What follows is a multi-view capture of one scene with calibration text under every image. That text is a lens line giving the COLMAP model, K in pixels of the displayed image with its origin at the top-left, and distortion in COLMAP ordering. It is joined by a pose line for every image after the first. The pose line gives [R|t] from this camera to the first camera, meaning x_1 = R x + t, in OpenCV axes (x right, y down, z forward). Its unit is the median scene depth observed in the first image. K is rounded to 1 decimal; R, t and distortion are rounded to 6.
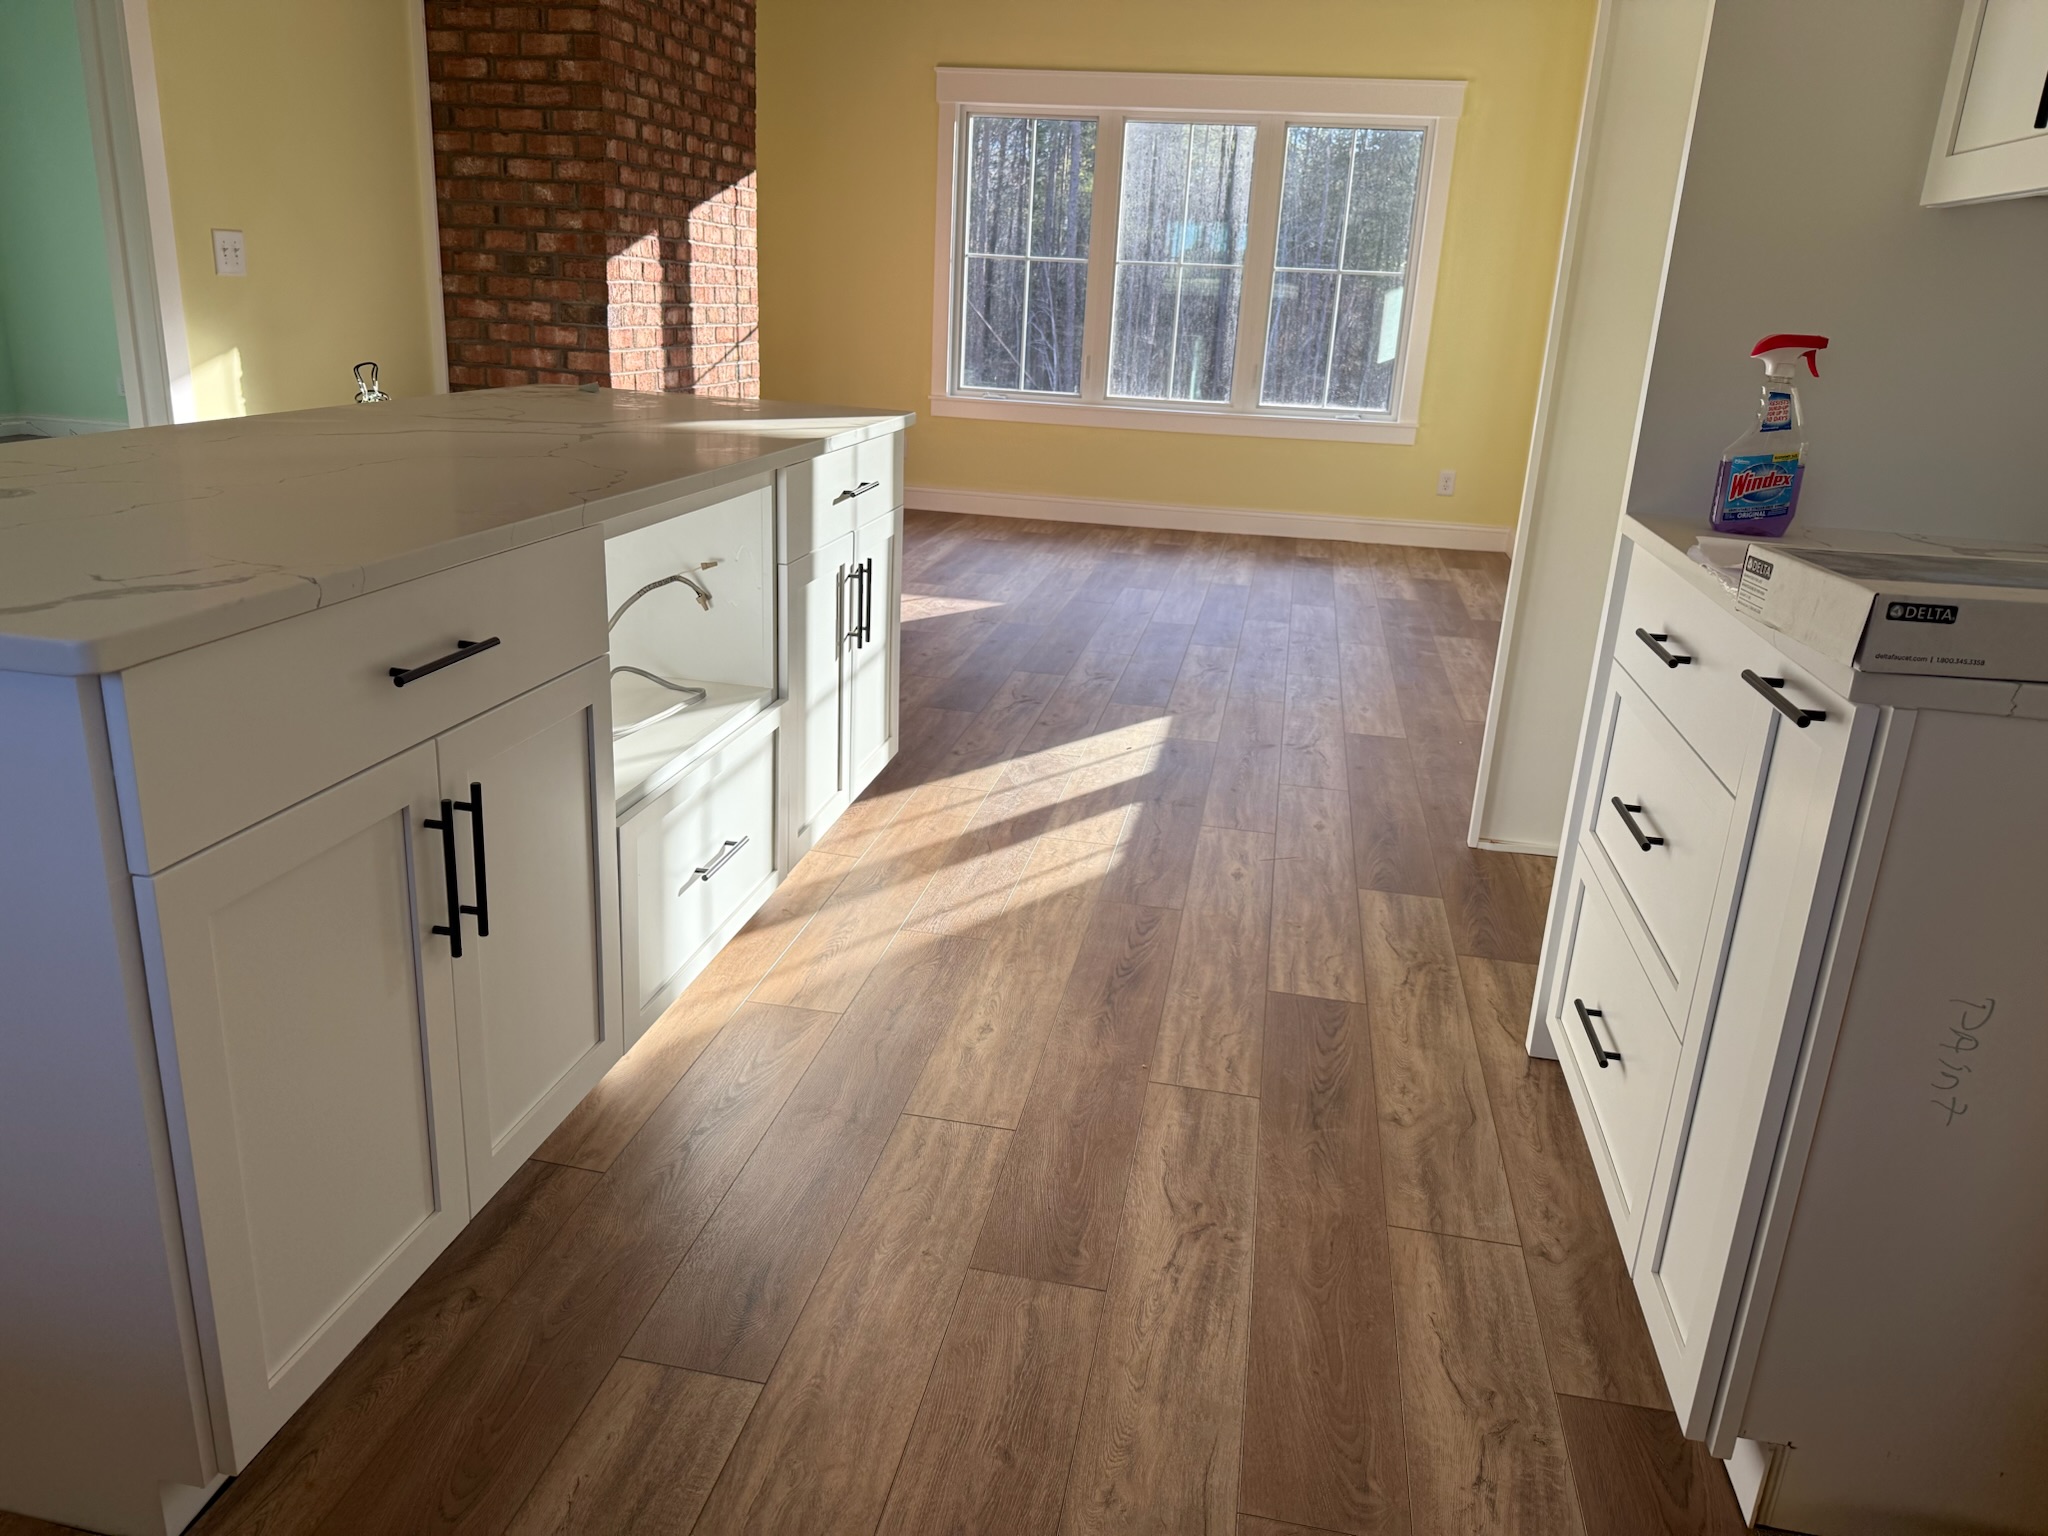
lens RADIAL K [[1420.9, 0, 1024.0], [0, 1420.9, 768.0], [0, 0, 1]] dist [-0.029924, -0.000190]
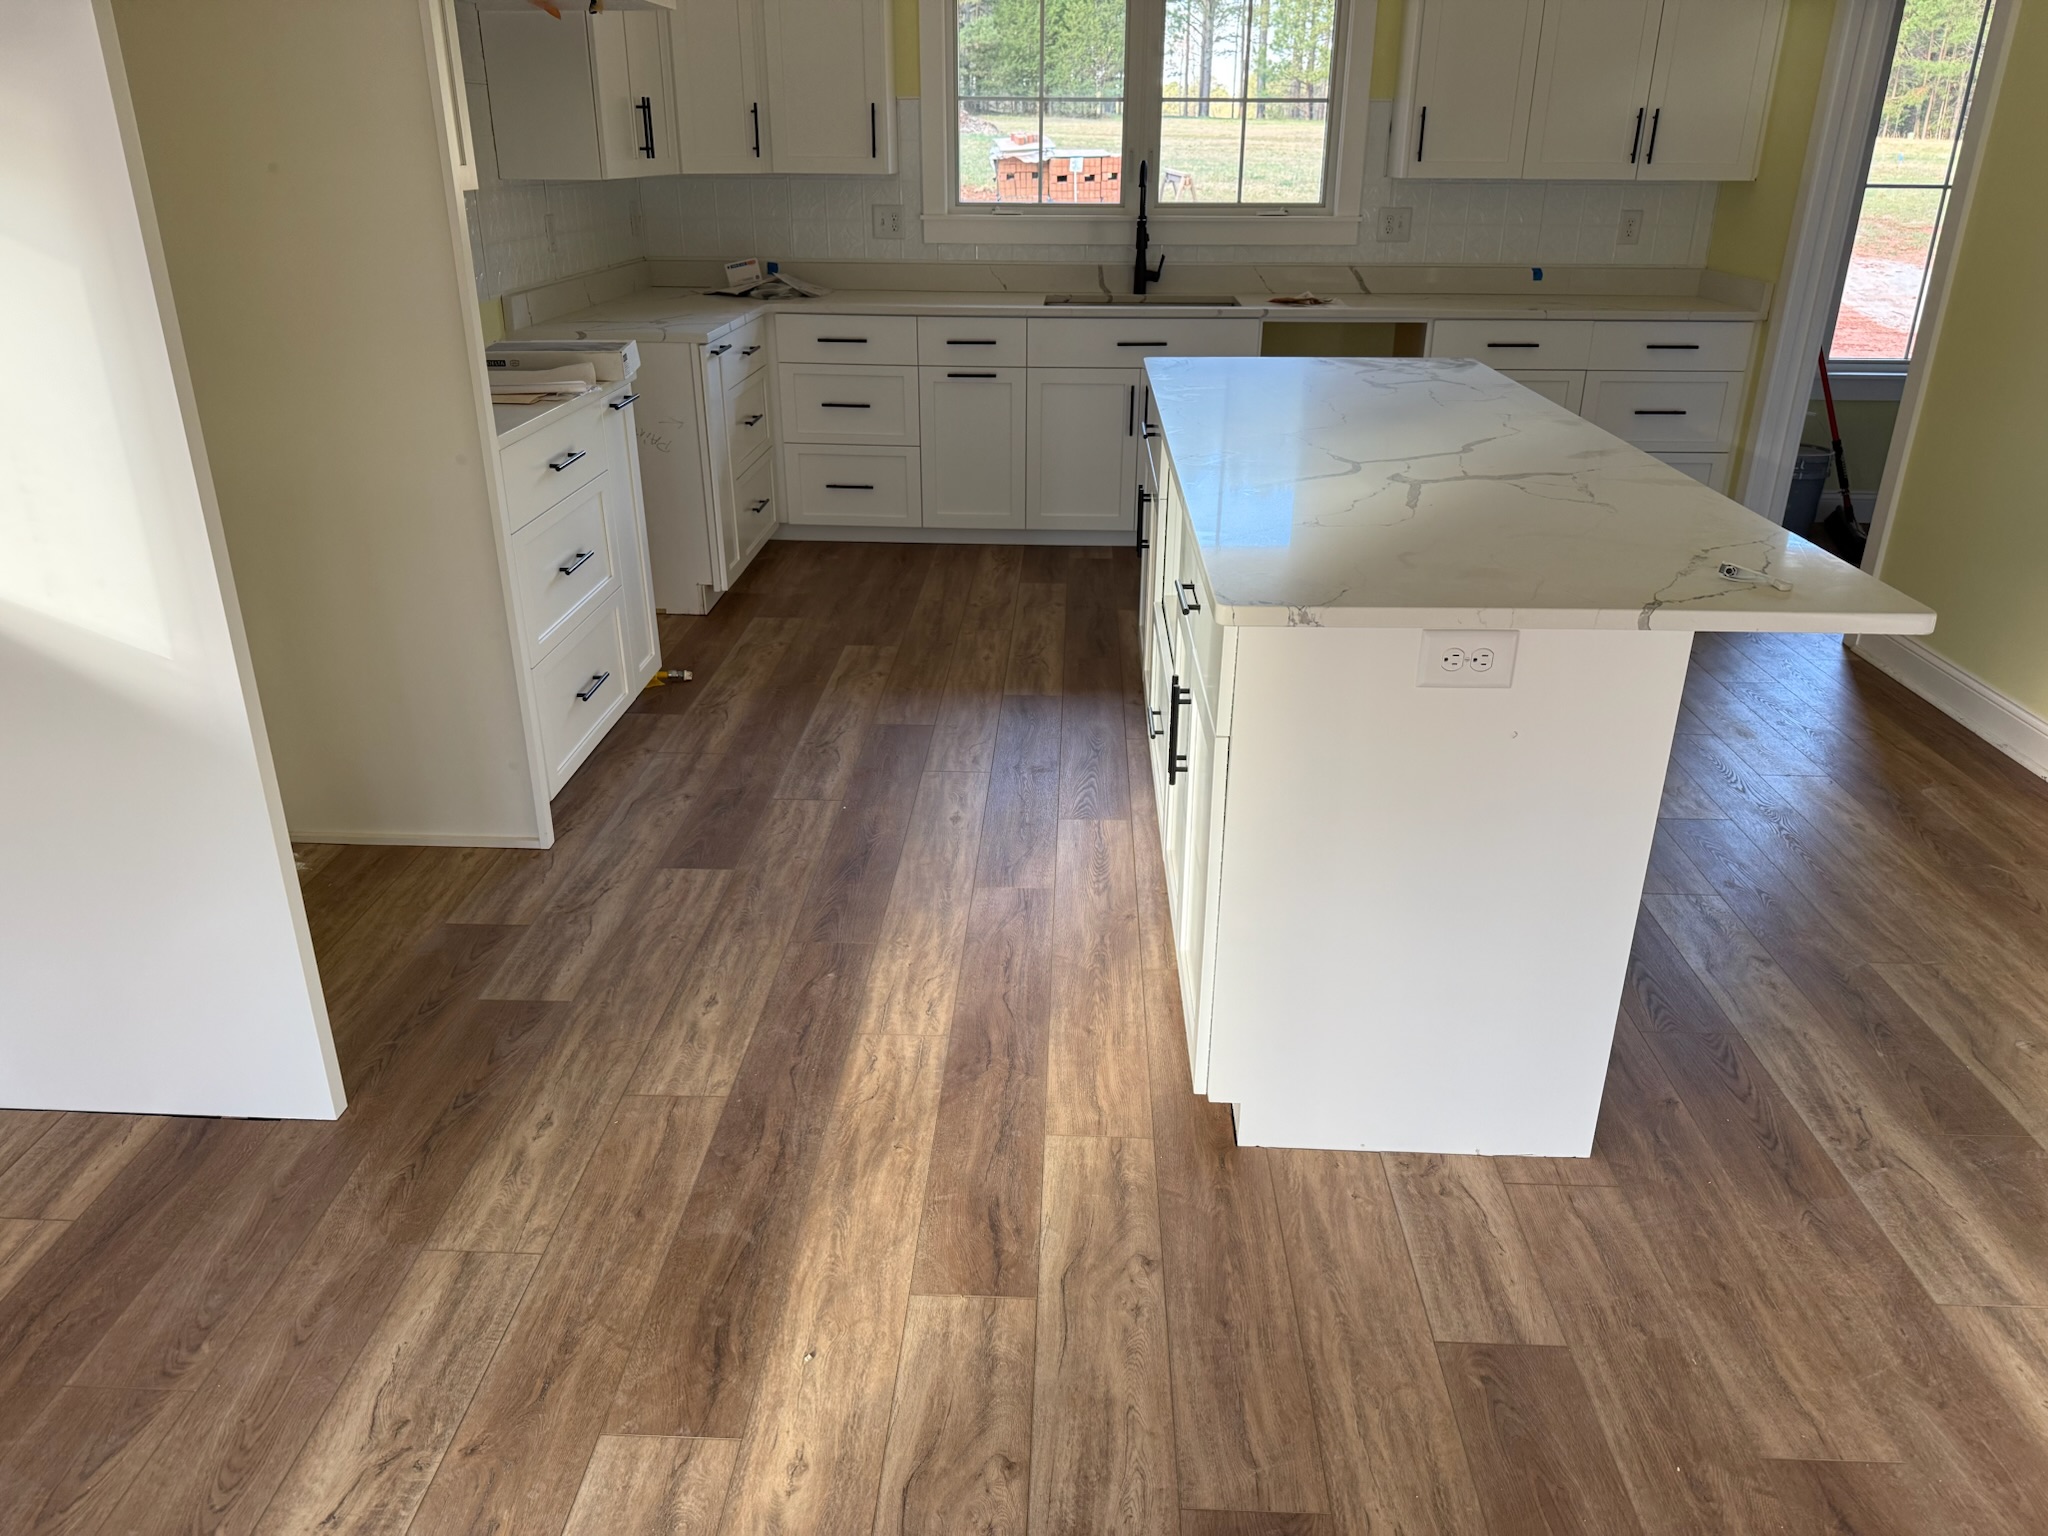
lens RADIAL K [[1420.9, 0, 1024.0], [0, 1420.9, 768.0], [0, 0, 1]] dist [-0.029924, -0.000190]
pose [[-0.987981, 0.010920, -0.154190, 0.117162], [-0.092588, 0.756959, 0.646870, -0.733159], [0.123779, 0.653371, -0.746850, 1.930967]]
